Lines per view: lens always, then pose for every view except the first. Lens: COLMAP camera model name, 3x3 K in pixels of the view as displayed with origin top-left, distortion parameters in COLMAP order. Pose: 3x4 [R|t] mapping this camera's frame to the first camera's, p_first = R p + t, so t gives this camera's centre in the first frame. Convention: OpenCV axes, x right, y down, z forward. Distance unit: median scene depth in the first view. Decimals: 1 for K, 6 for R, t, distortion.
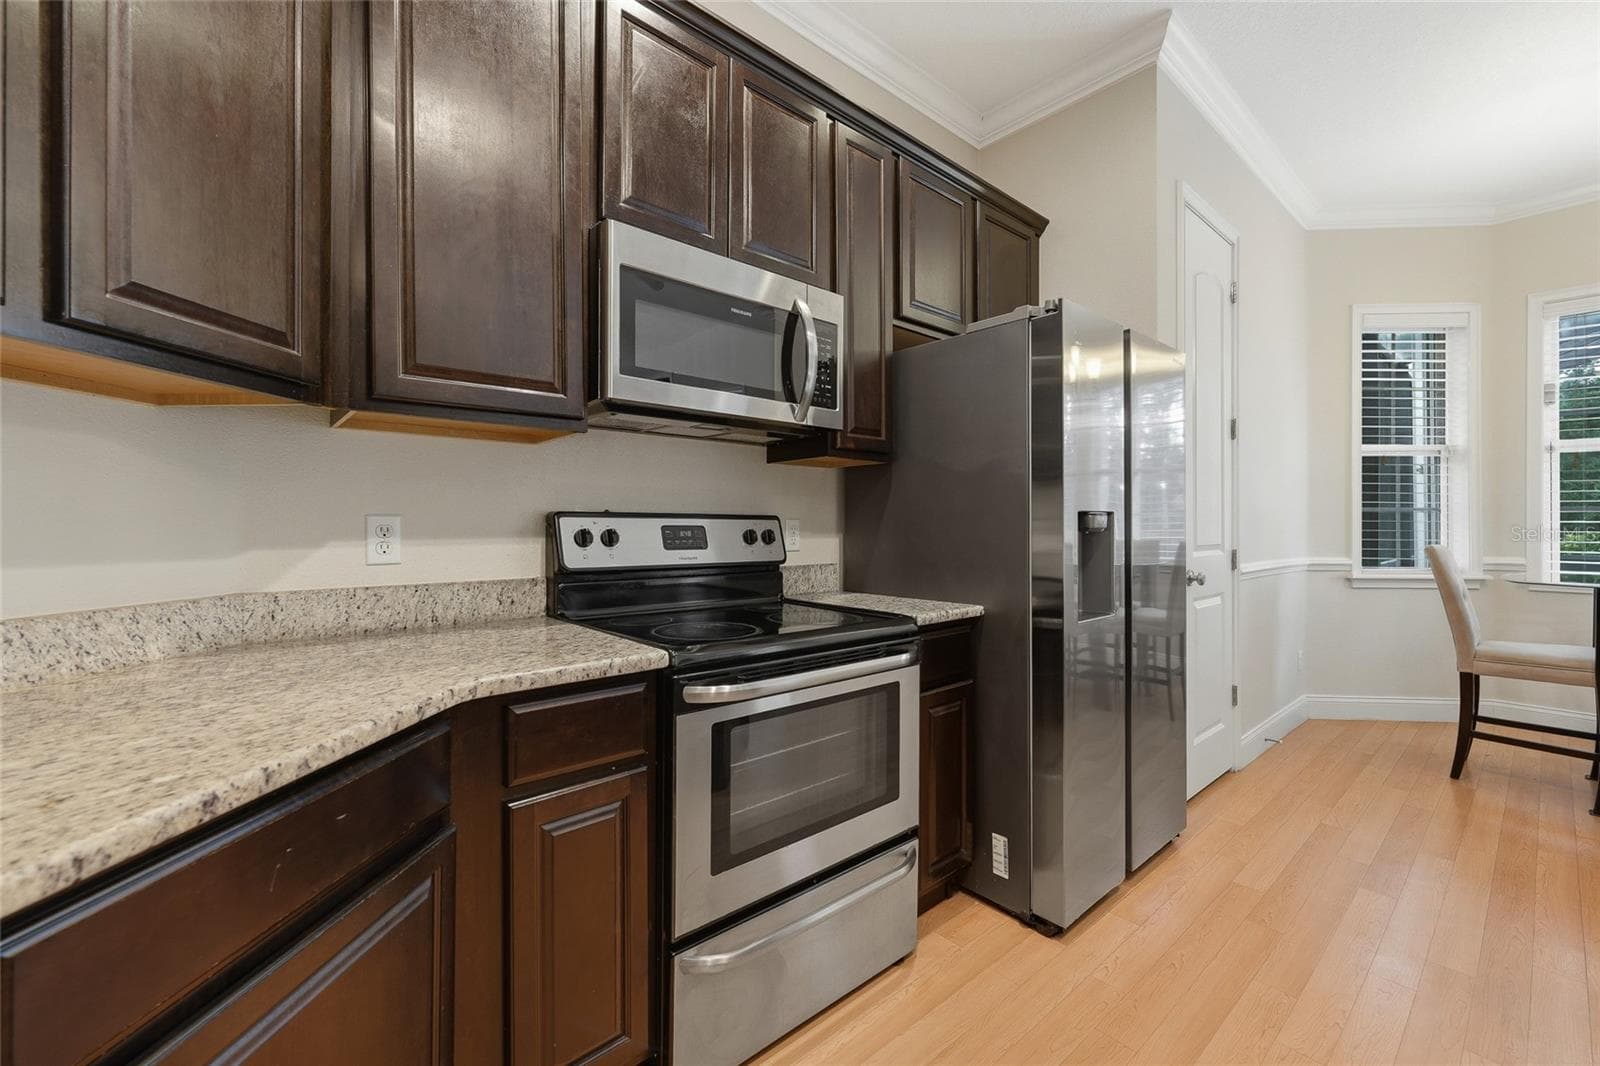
lens RADIAL K [[655.0, 0, 798.2], [0, 655.0, 526.0], [0, 0, 1]] dist [-0.002025, -0.000411]
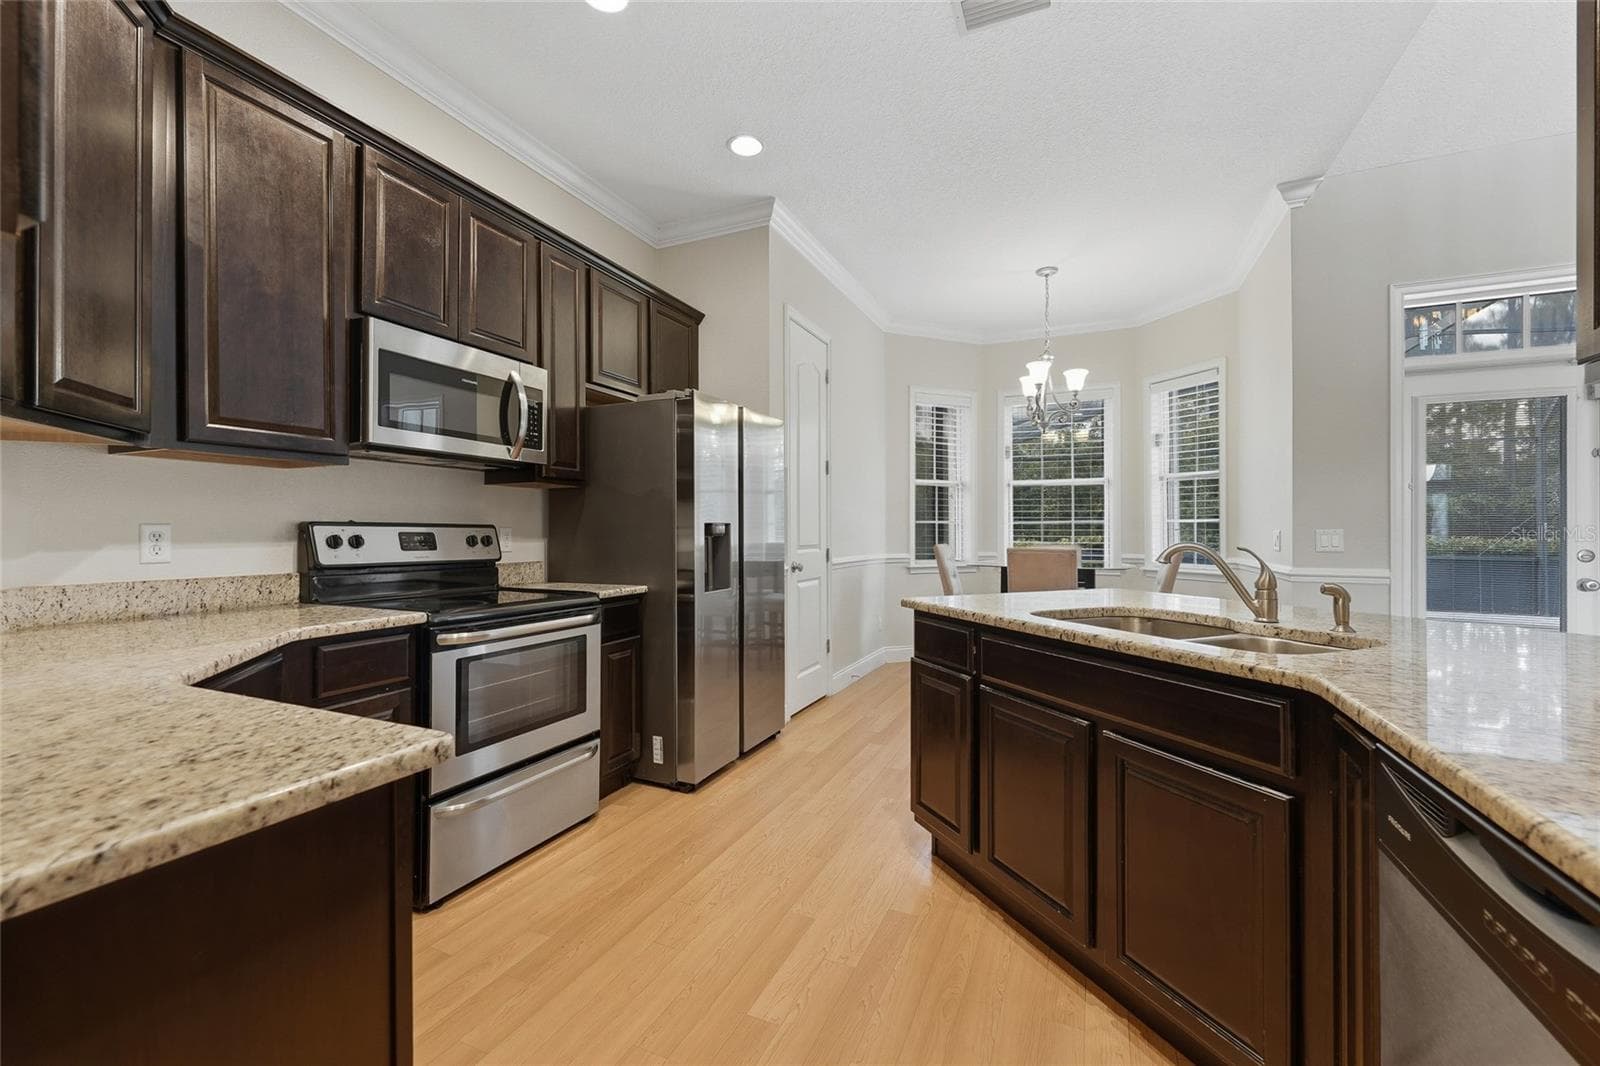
lens RADIAL K [[655.0, 0, 800.3], [0, 655.0, 530.3], [0, 0, 1]] dist [-0.002025, -0.000411]
pose [[0.907886, 0.000550, 0.419218, -0.029091], [0.001642, 0.999987, -0.004867, 0.002799], [-0.419215, 0.005107, 0.907873, -0.540751]]
